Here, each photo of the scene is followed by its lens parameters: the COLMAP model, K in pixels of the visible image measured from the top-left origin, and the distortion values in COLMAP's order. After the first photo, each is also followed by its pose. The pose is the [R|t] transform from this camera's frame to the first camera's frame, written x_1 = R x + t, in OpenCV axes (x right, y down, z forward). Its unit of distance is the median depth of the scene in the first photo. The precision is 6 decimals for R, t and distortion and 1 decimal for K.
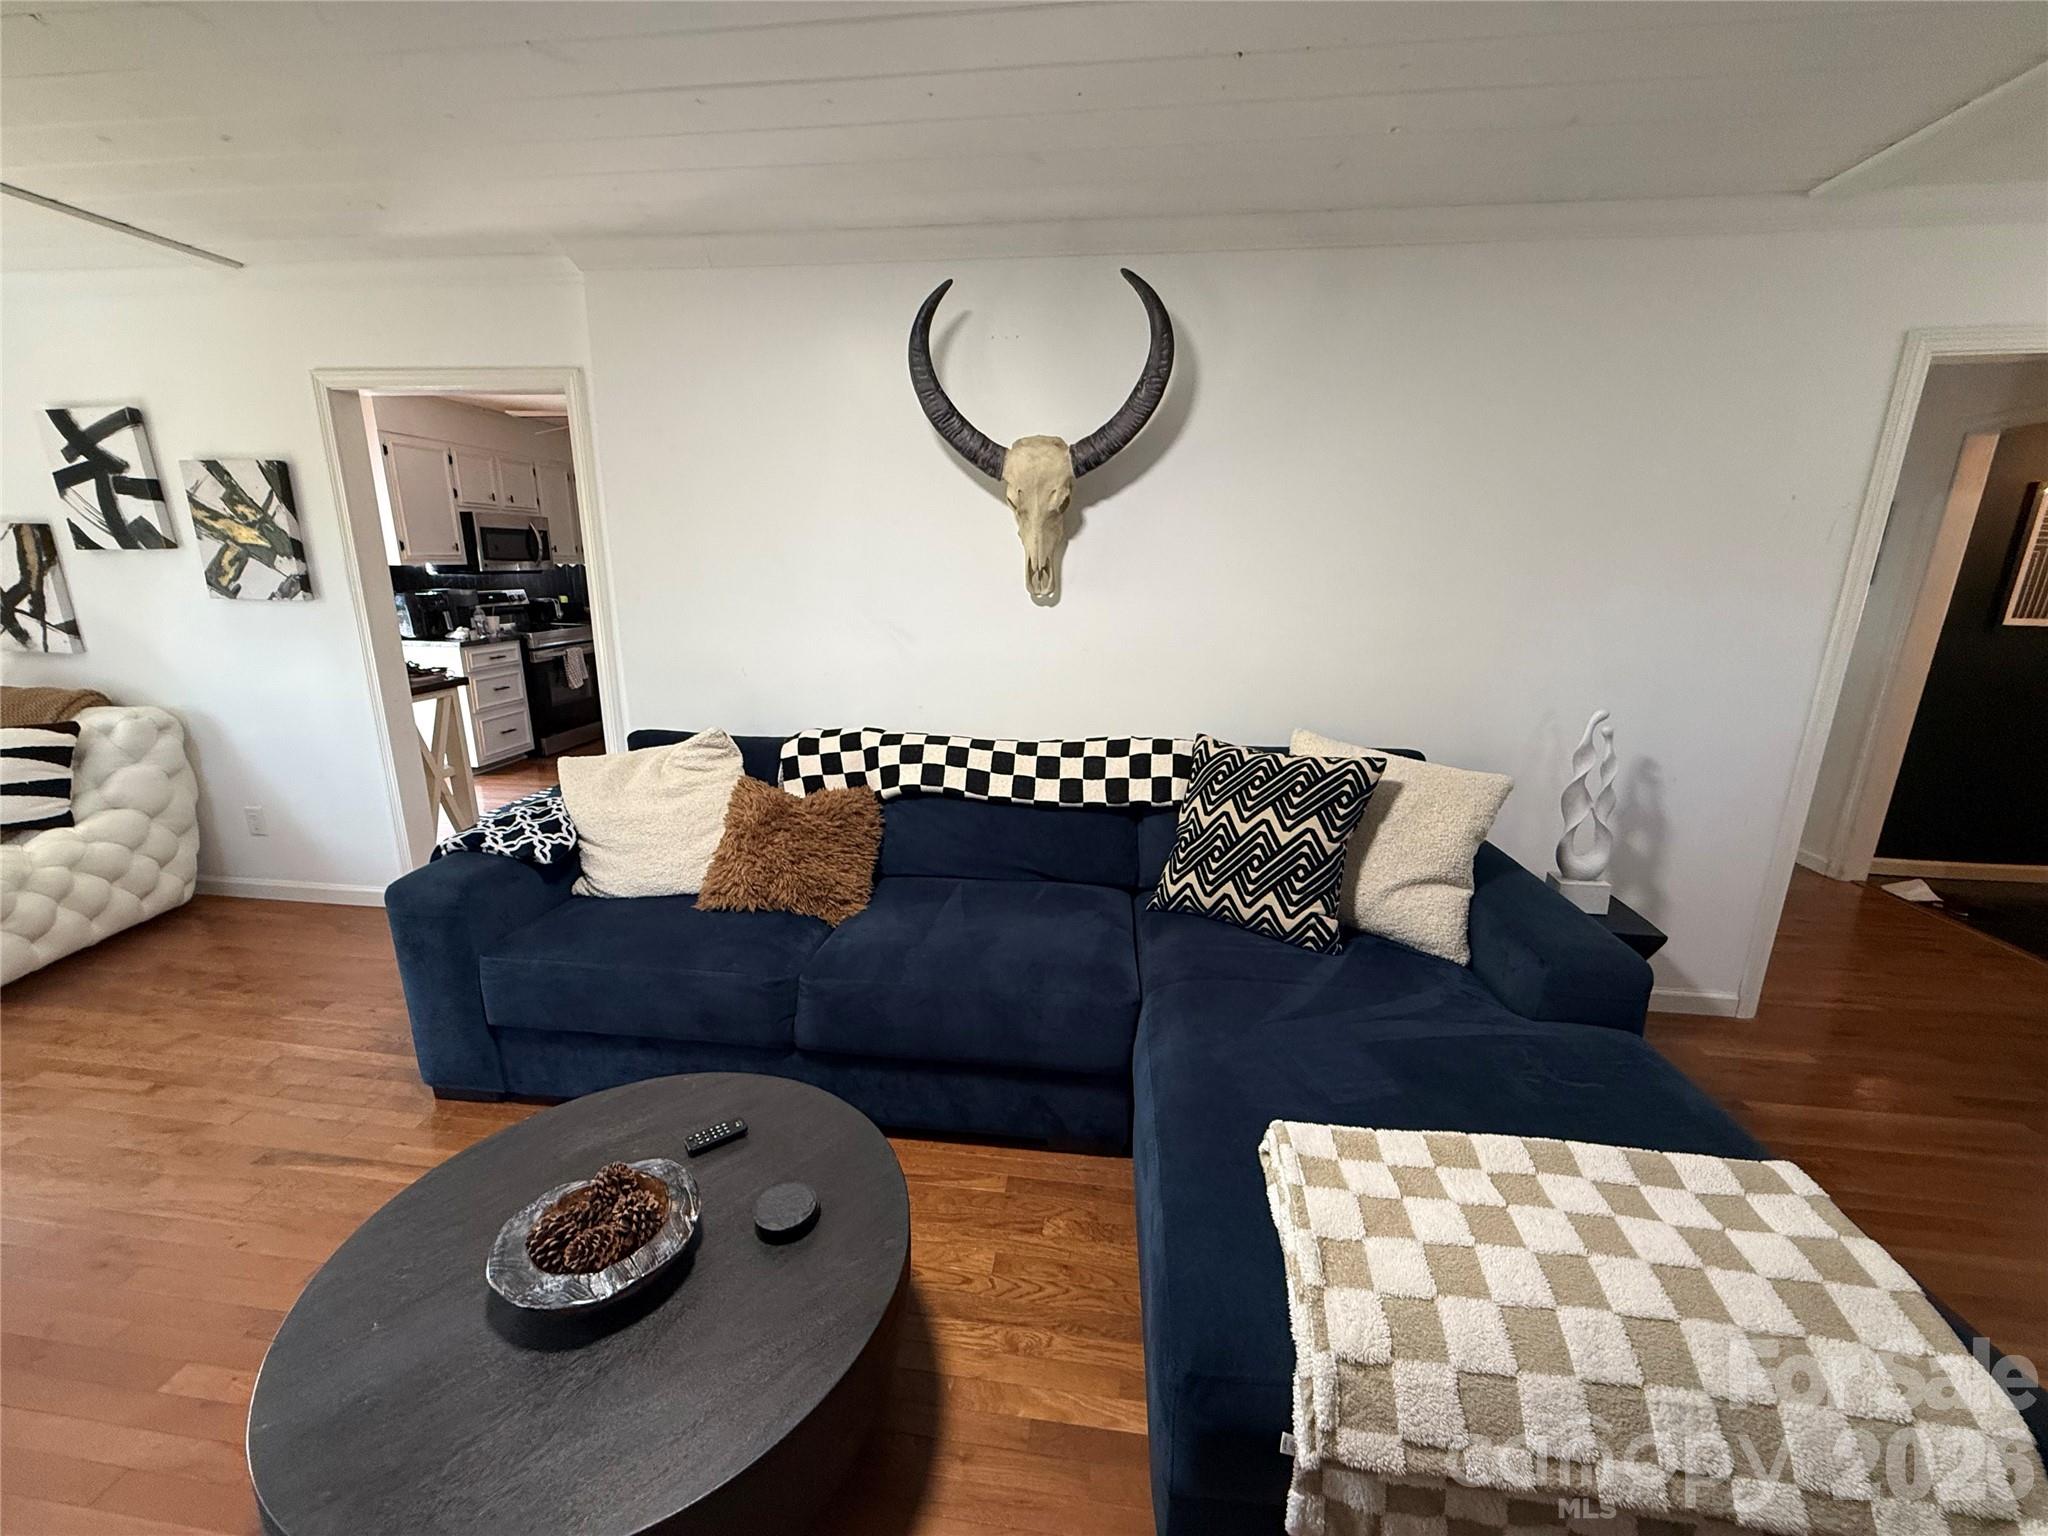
lens RADIAL K [[816.4, 0, 1017.8], [0, 816.4, 766.3], [0, 0, 1]] dist [-0.001745, -0.000140]
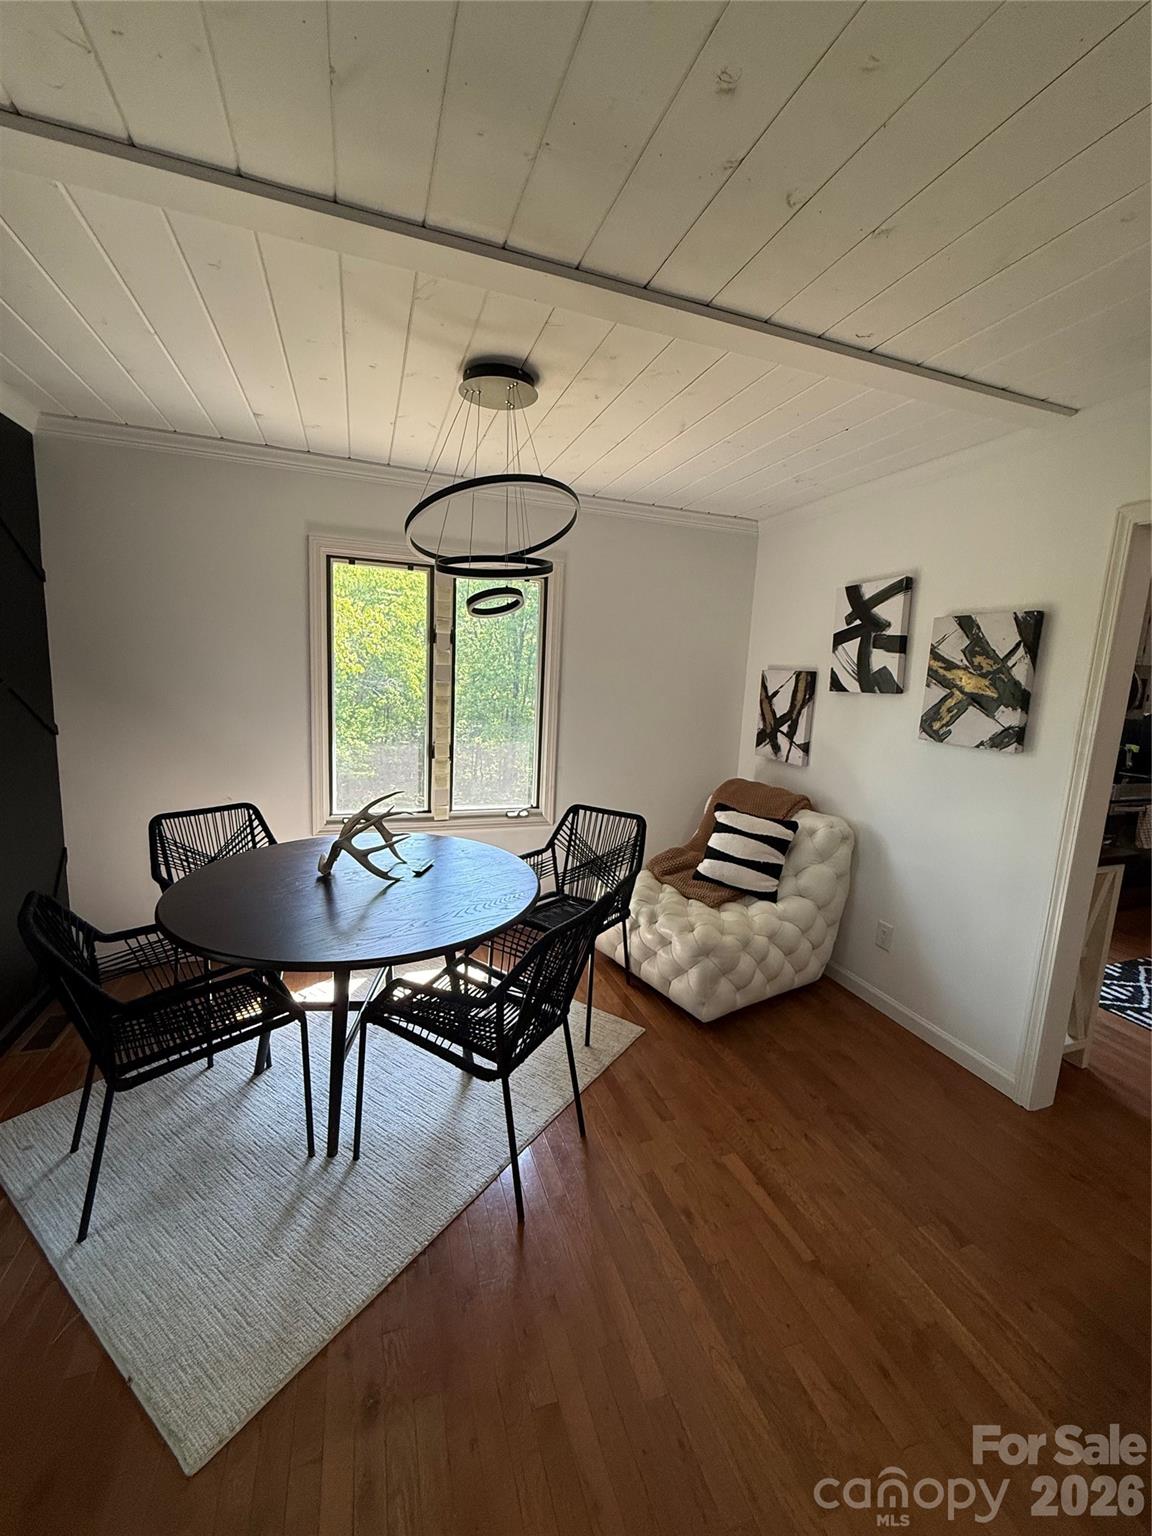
lens RADIAL K [[612.3, 0, 577.1], [0, 612.3, 765.2], [0, 0, 1]] dist [-0.001745, -0.000140]
pose [[0.450946, 0.144909, -0.880710, -0.475227], [-0.259170, 0.965478, 0.026155, -0.076027], [0.854095, 0.216459, 0.472934, 0.229214]]
